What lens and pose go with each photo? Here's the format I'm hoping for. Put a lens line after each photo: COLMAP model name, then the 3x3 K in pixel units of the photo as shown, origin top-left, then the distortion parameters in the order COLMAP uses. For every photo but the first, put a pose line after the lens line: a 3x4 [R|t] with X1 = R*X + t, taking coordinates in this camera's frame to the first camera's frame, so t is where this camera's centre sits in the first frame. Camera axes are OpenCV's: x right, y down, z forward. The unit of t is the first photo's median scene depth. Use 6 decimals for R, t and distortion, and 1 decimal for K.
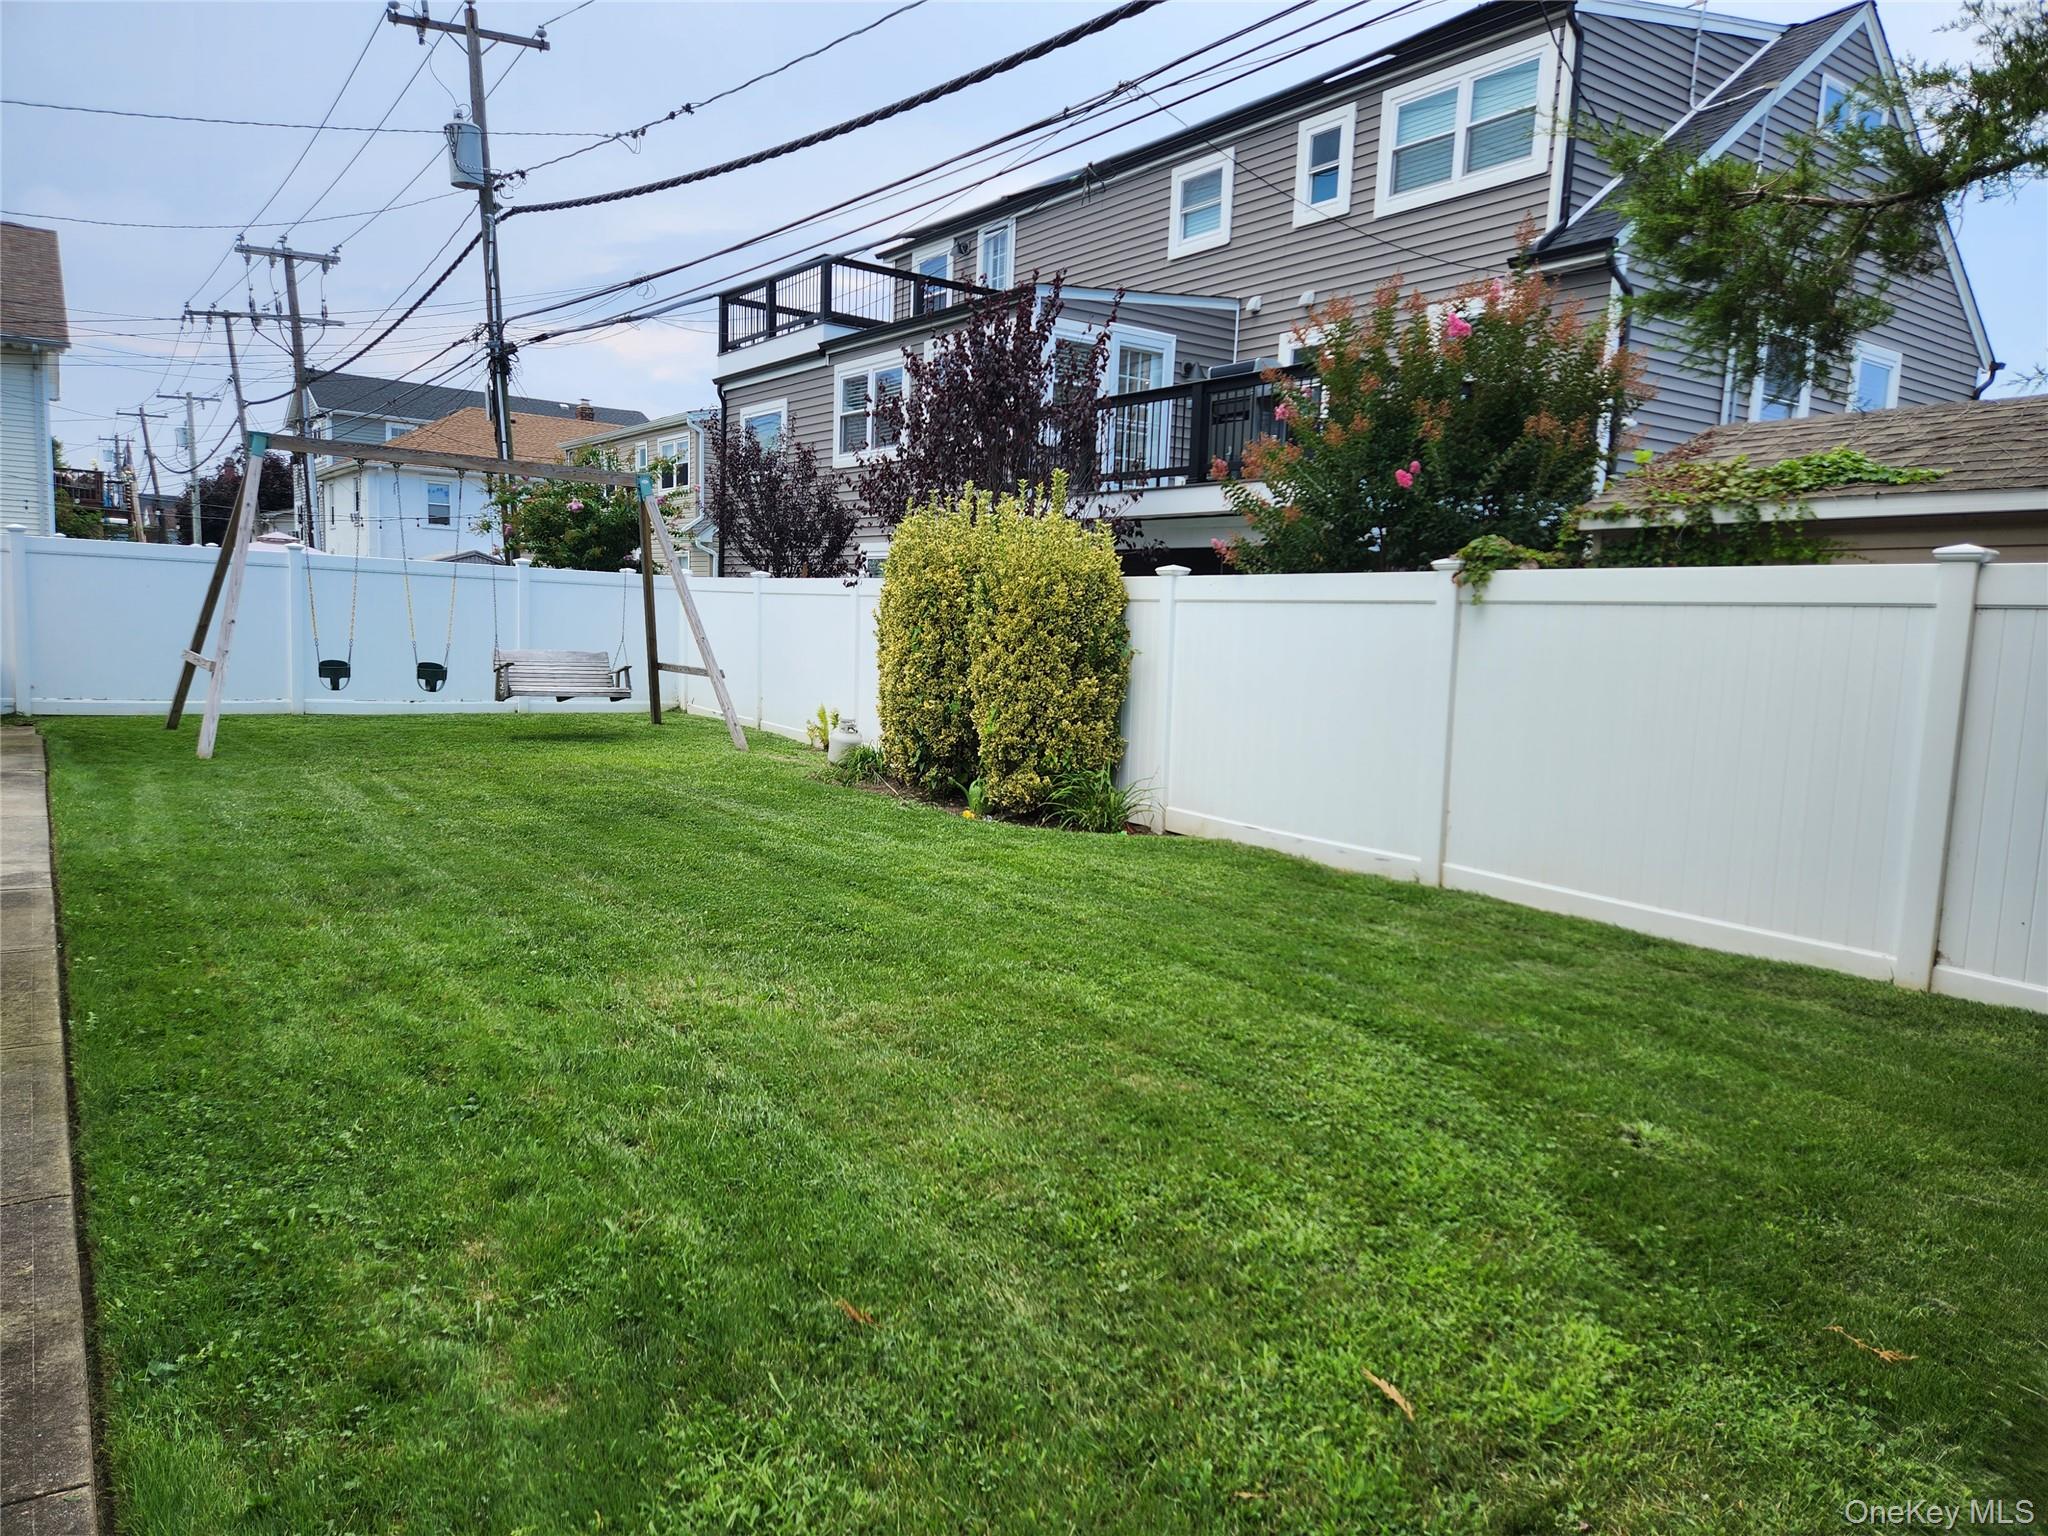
lens RADIAL K [[1375.5, 0, 1016.9], [0, 1375.5, 751.5], [0, 0, 1]] dist [0.063824, -0.051920]
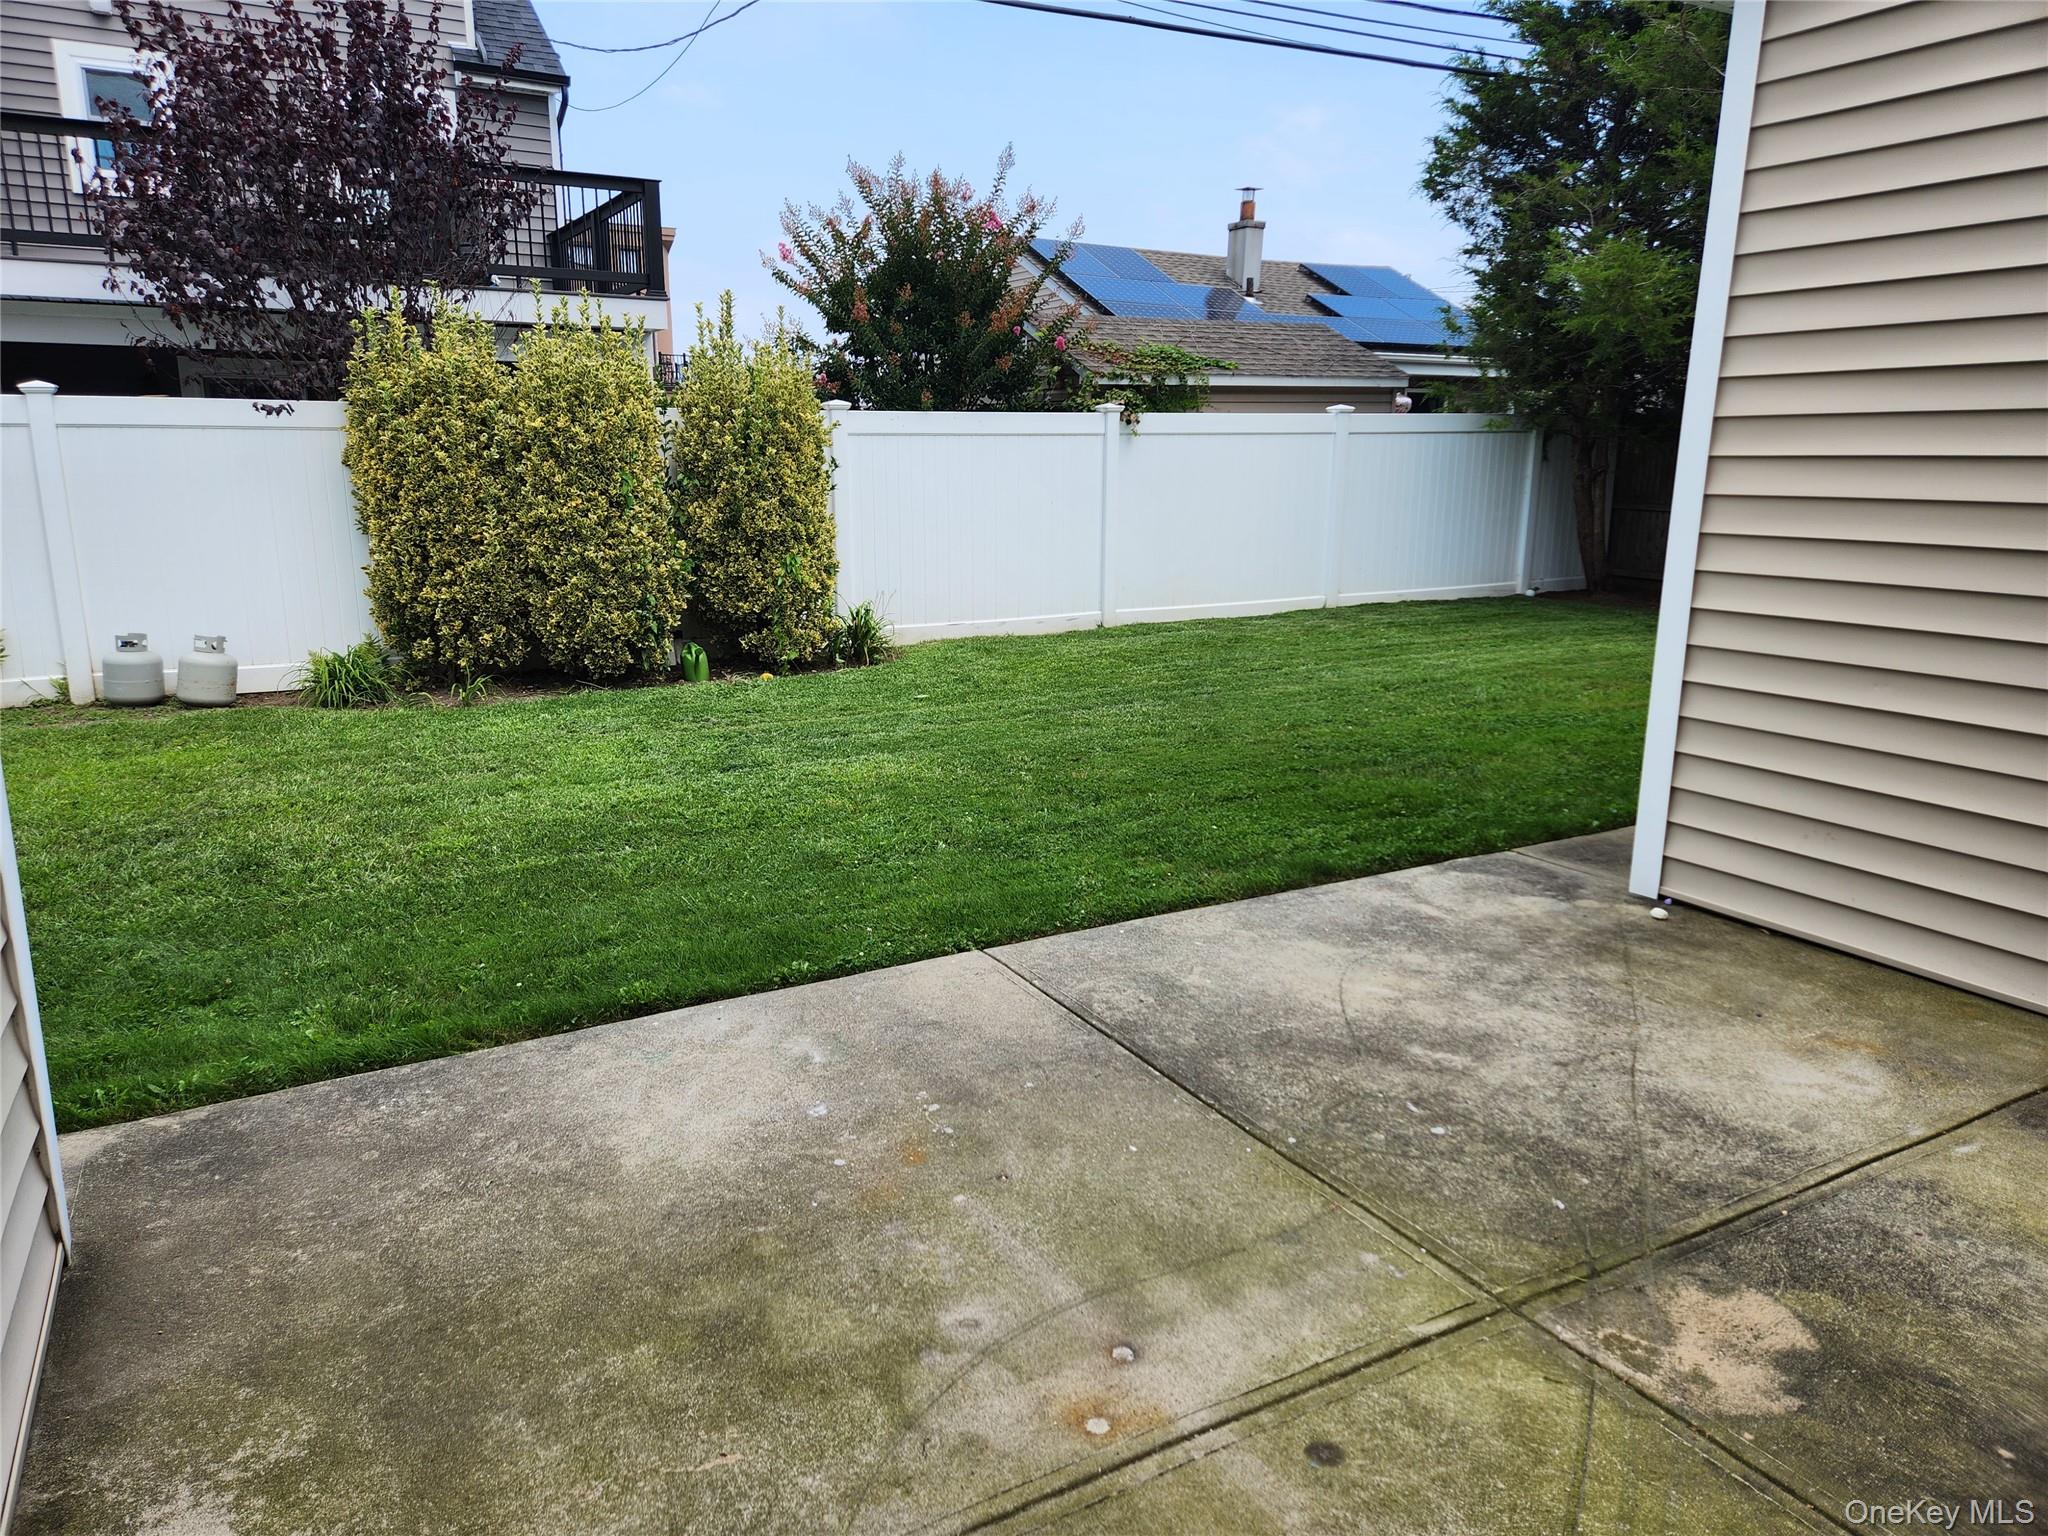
lens RADIAL K [[1375.5, 0, 1020.3], [0, 1375.5, 766.4], [0, 0, 1]] dist [0.063824, -0.051920]
pose [[0.110345, -0.245786, 0.963023, -1.235760], [0.109936, 0.966013, 0.233953, -0.121568], [-0.987795, 0.080055, 0.133616, 0.937313]]
